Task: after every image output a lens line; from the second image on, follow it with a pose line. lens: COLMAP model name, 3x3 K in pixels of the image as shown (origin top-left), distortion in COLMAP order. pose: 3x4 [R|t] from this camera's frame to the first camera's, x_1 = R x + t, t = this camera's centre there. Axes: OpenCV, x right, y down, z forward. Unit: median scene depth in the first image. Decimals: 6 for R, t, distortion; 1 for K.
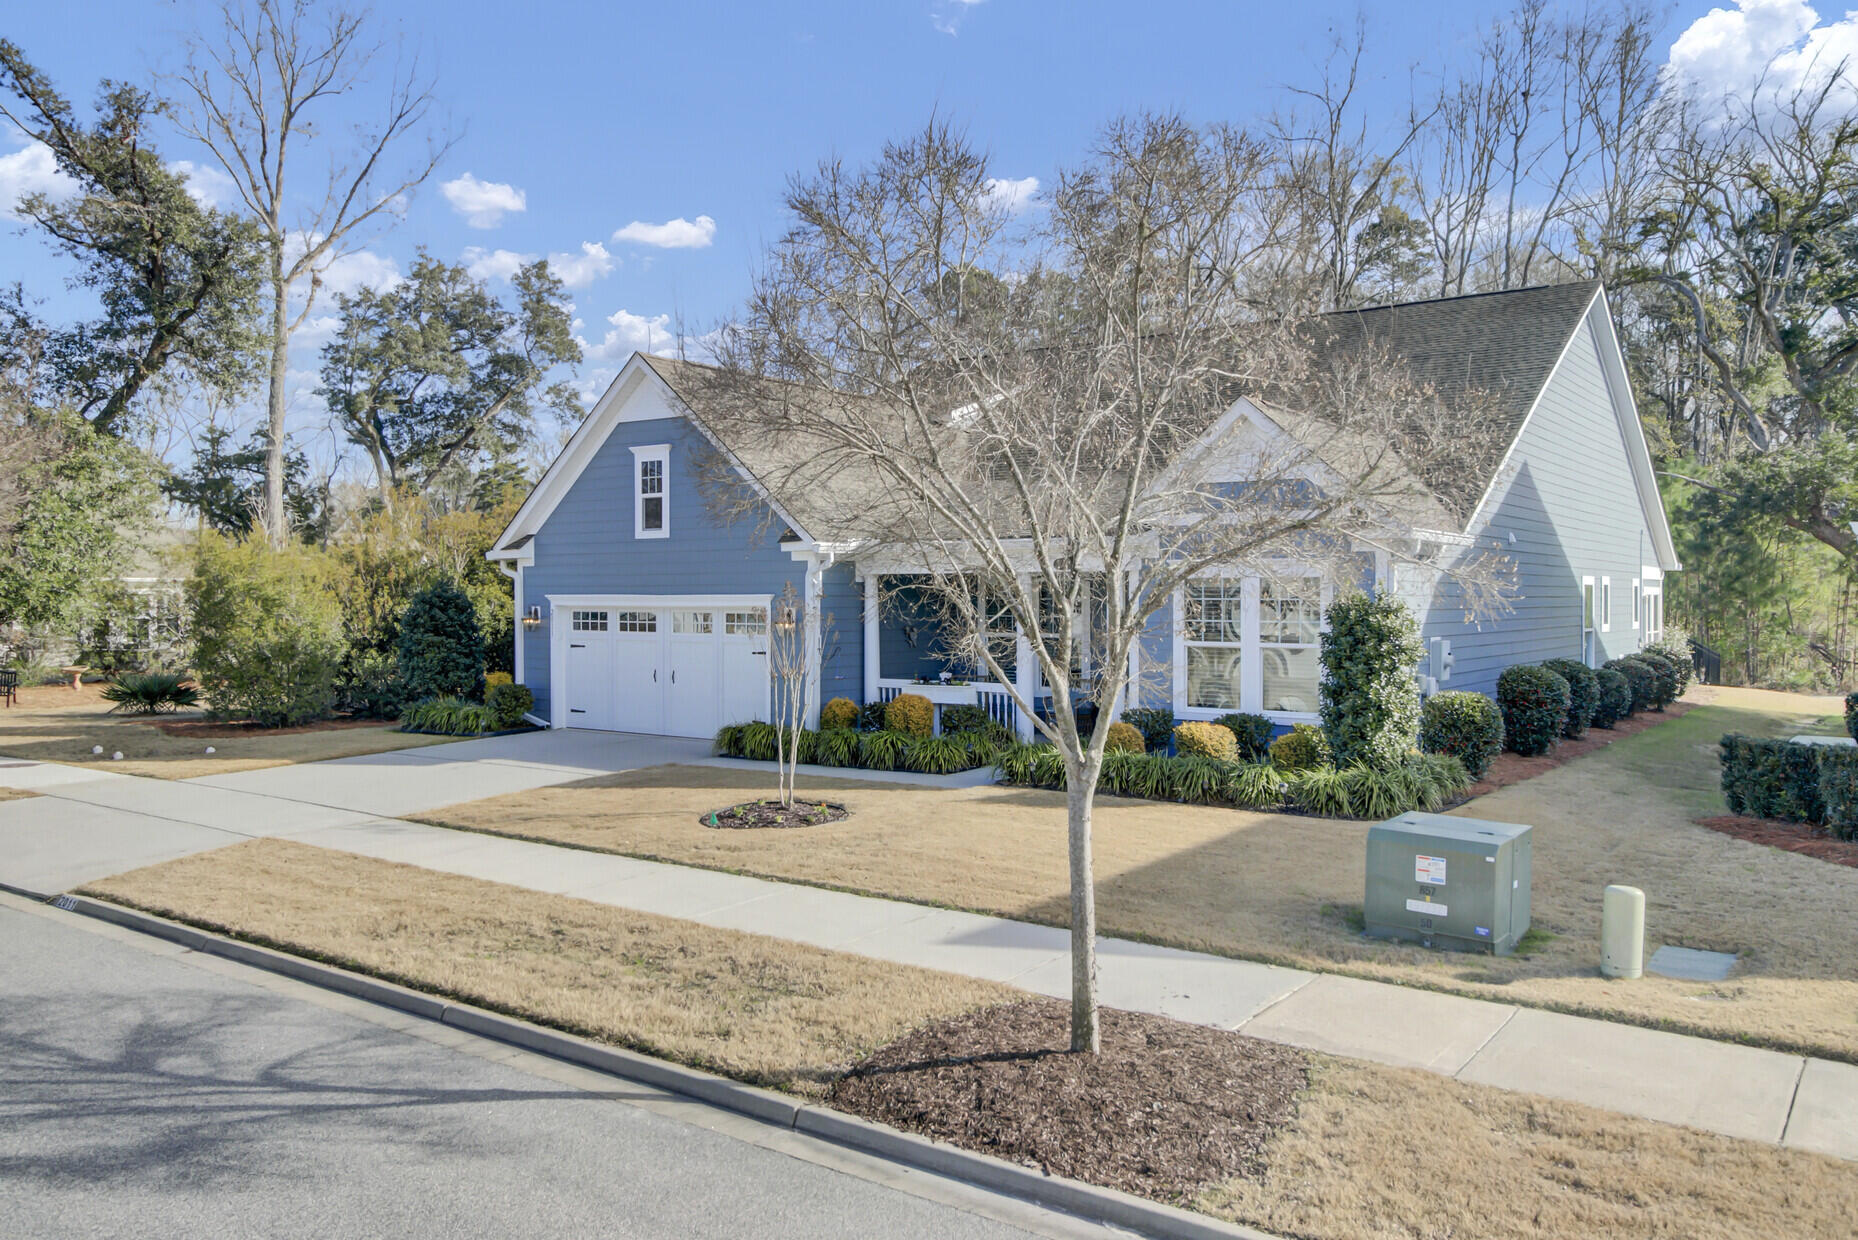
lens RADIAL K [[1396.1, 0, 929.0], [0, 1396.1, 620.0], [0, 0, 1]] dist [0.001641, 0.007963]
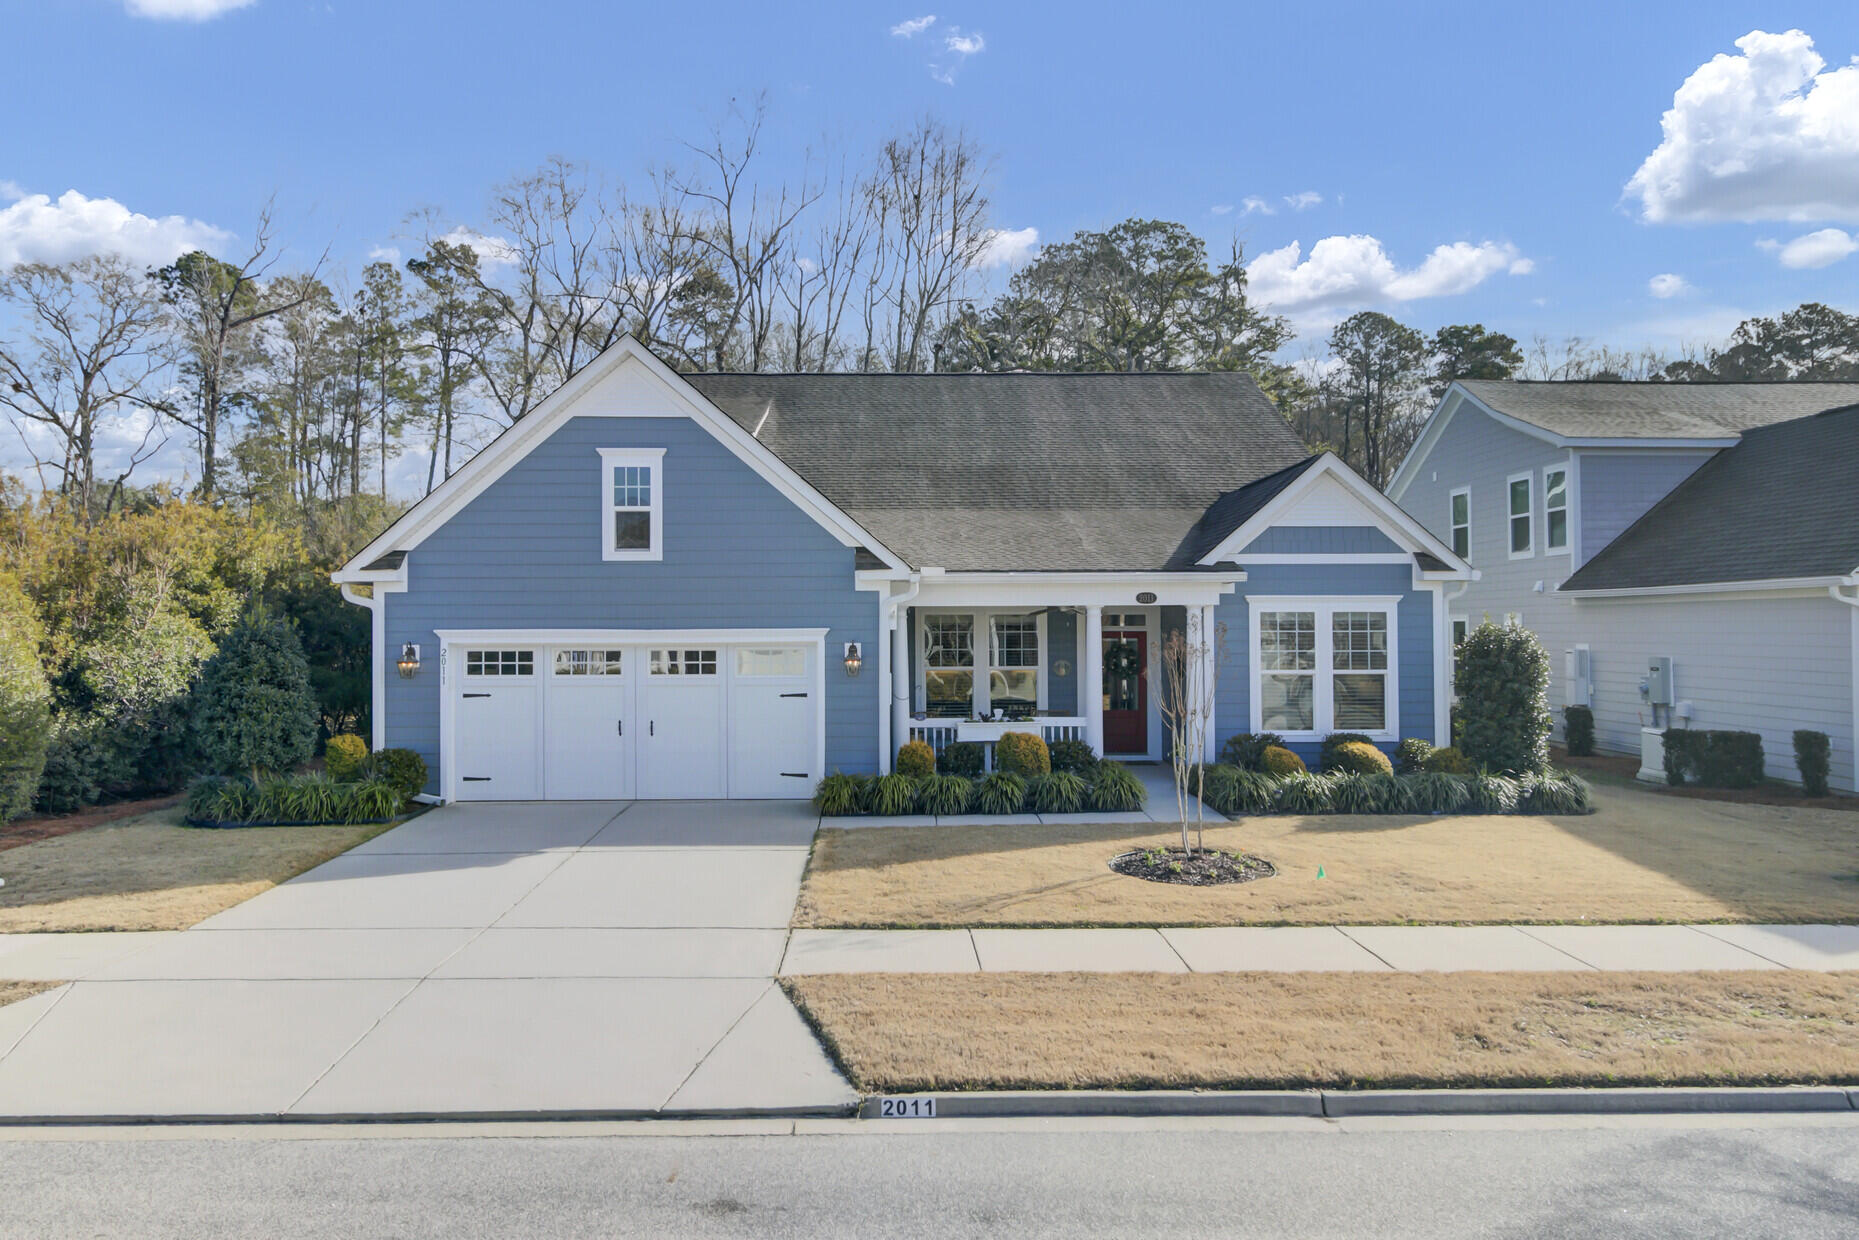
lens RADIAL K [[1318.3, 0, 929.5], [0, 1318.3, 620.0], [0, 0, 1]] dist [0.006563, -0.000029]
pose [[0.795348, 0.001374, 0.606151, -0.530302], [0.013763, 0.999699, -0.020326, -0.005361], [-0.605996, 0.024509, 0.795090, 0.276726]]
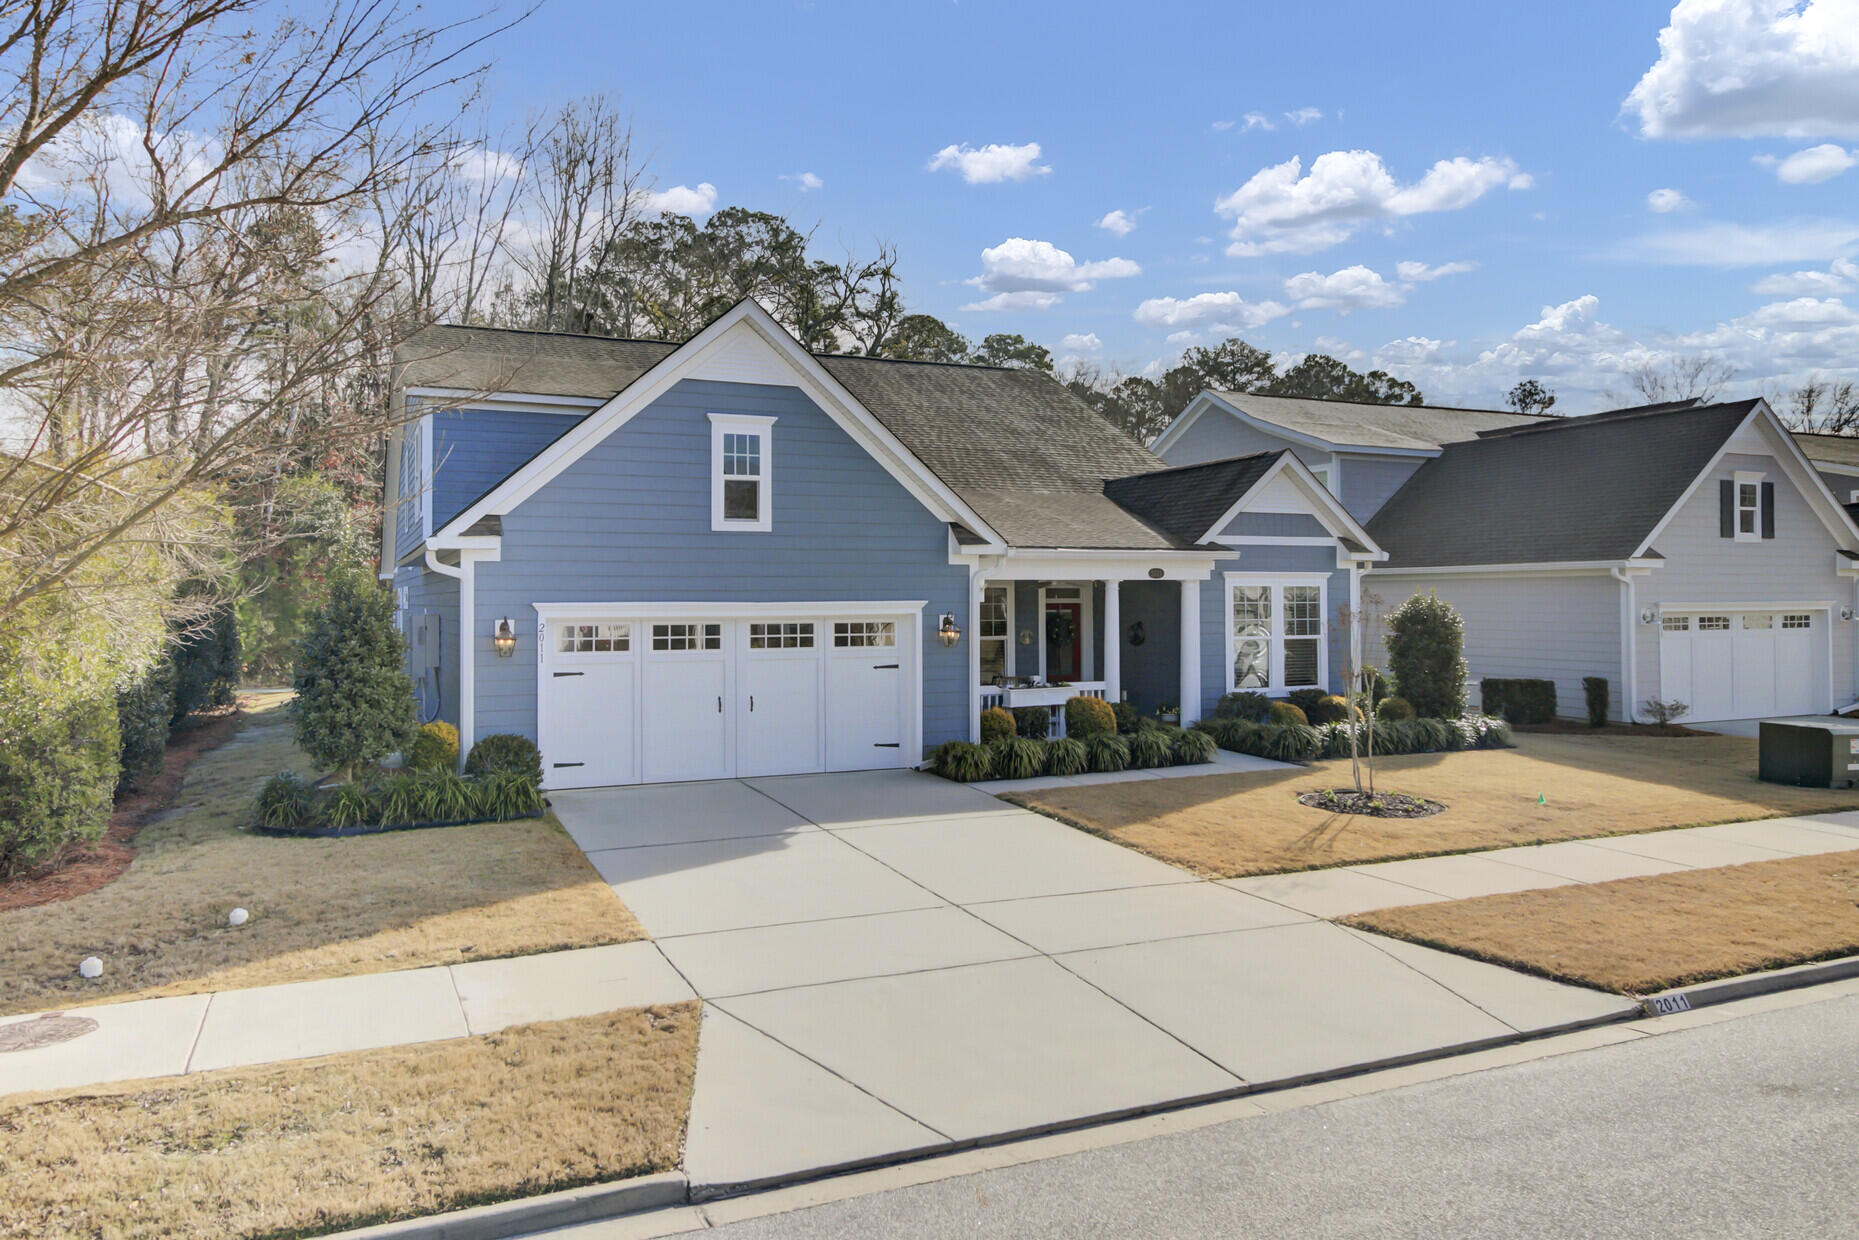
lens RADIAL K [[1274.6, 0, 929.1], [0, 1274.6, 581.5], [0, 0, 1]] dist [0.005448, -0.001084]
pose [[0.498683, 0.010029, 0.866726, -0.775318], [0.019444, 0.999552, -0.022753, -0.011096], [-0.866566, 0.028199, 0.498265, 0.545934]]
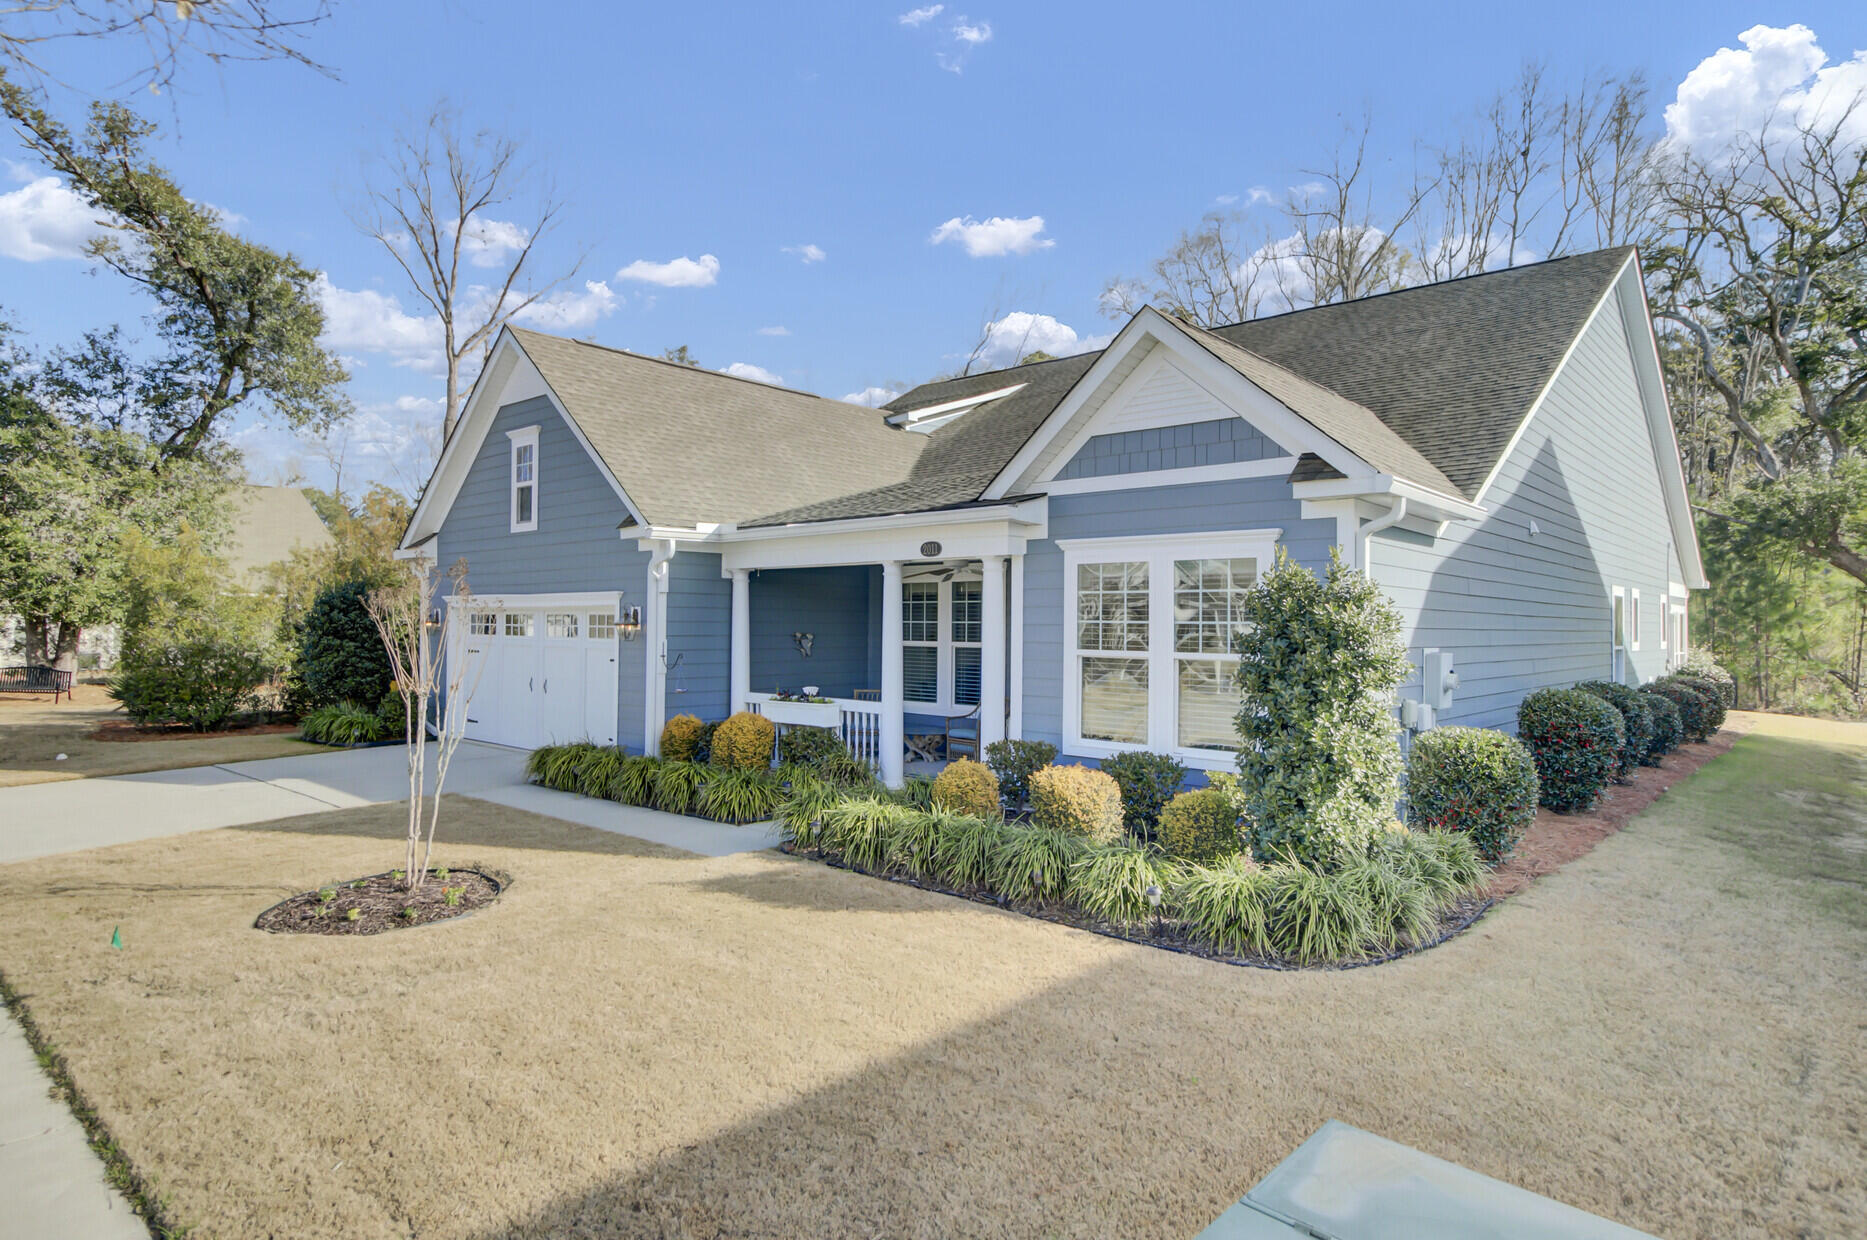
lens RADIAL K [[1036.0, 0, 933.5], [0, 1036.0, 620.0], [0, 0, 1]] dist [-0.001562, -0.001506]
pose [[0.994143, 0.008632, -0.107725, 0.136760], [-0.011082, 0.999693, -0.022160, 0.010248], [0.107501, 0.023224, 0.993934, 0.366586]]
